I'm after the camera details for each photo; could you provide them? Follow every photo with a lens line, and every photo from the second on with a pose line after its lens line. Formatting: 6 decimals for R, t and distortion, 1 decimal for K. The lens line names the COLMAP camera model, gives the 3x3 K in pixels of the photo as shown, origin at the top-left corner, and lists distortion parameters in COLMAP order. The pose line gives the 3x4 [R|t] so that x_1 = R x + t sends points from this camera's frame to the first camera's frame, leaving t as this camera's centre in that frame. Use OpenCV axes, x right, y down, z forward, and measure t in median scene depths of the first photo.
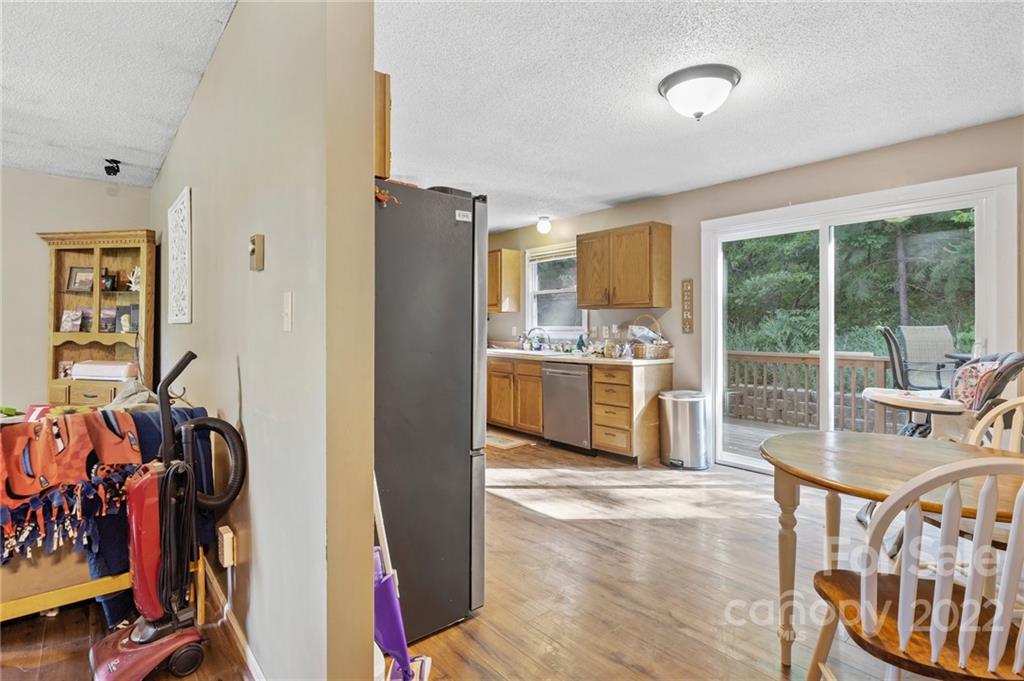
lens RADIAL K [[510.1, 0, 510.2], [0, 510.1, 324.9], [0, 0, 1]] dist [0.001137, 0.000374]
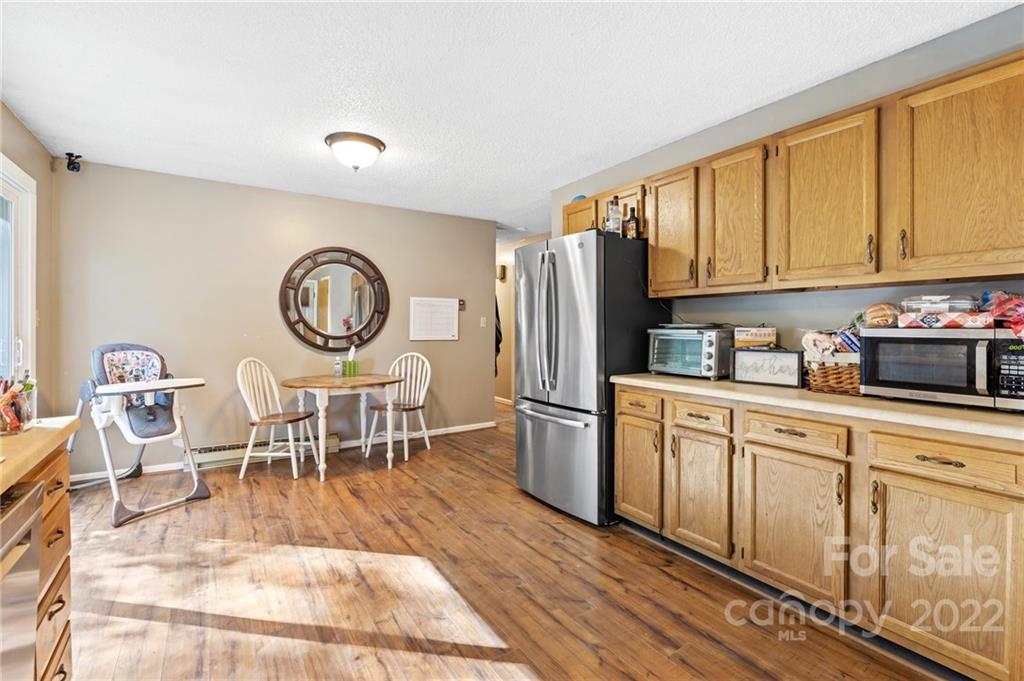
lens RADIAL K [[455.5, 0, 506.3], [0, 455.5, 328.1], [0, 0, 1]] dist [-0.004698, -0.000169]
pose [[-0.992435, 0.000710, 0.122767, -0.098603], [0.000872, 0.999999, 0.001270, 0.006374], [-0.122766, 0.001368, -0.992435, 1.205509]]
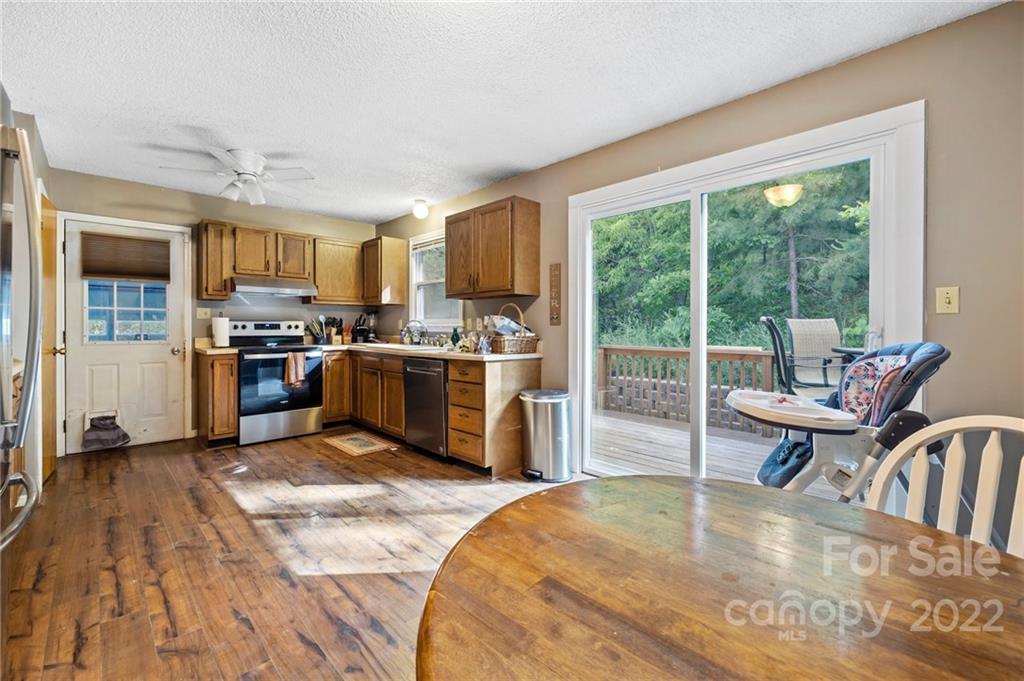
lens RADIAL K [[434.1, 0, 507.3], [0, 434.1, 328.9], [0, 0, 1]] dist [0.001893, -0.000021]
pose [[0.997880, 0.003418, 0.064989, 0.217250], [-0.003878, 0.999968, 0.006953, 0.019243], [-0.064963, -0.007190, 0.997862, 0.256984]]
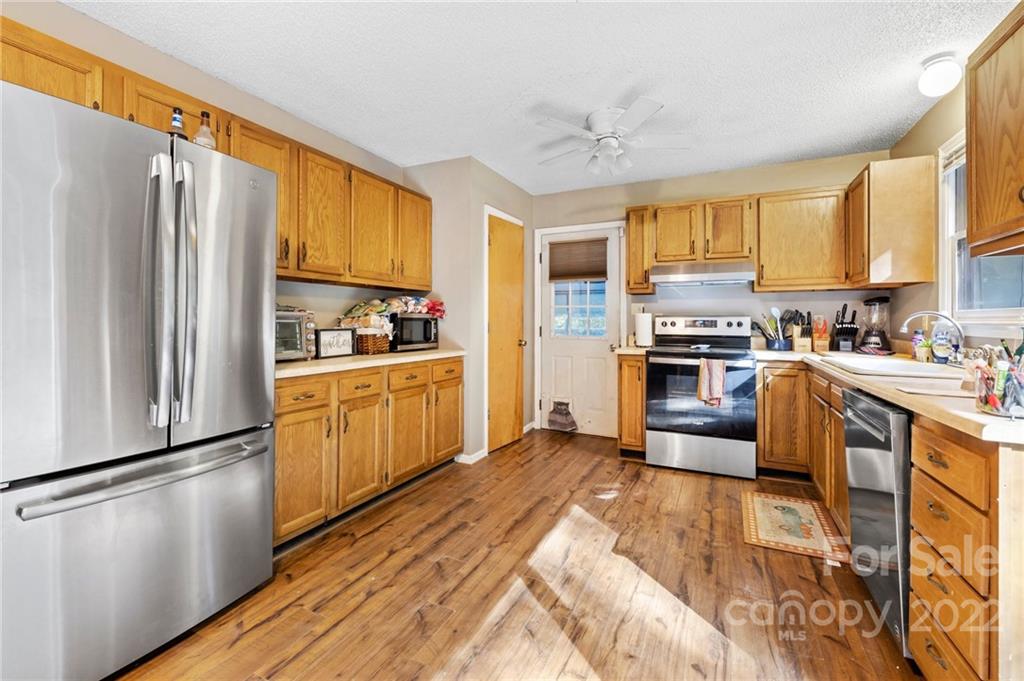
lens RADIAL K [[436.9, 0, 507.3], [0, 436.9, 317.0], [0, 0, 1]] dist [0.000234, -0.000150]
pose [[0.404779, -0.004802, -0.914402, 0.323724], [-0.004629, 0.999963, -0.007300, 0.018231], [0.914403, 0.007187, 0.404742, 0.646315]]
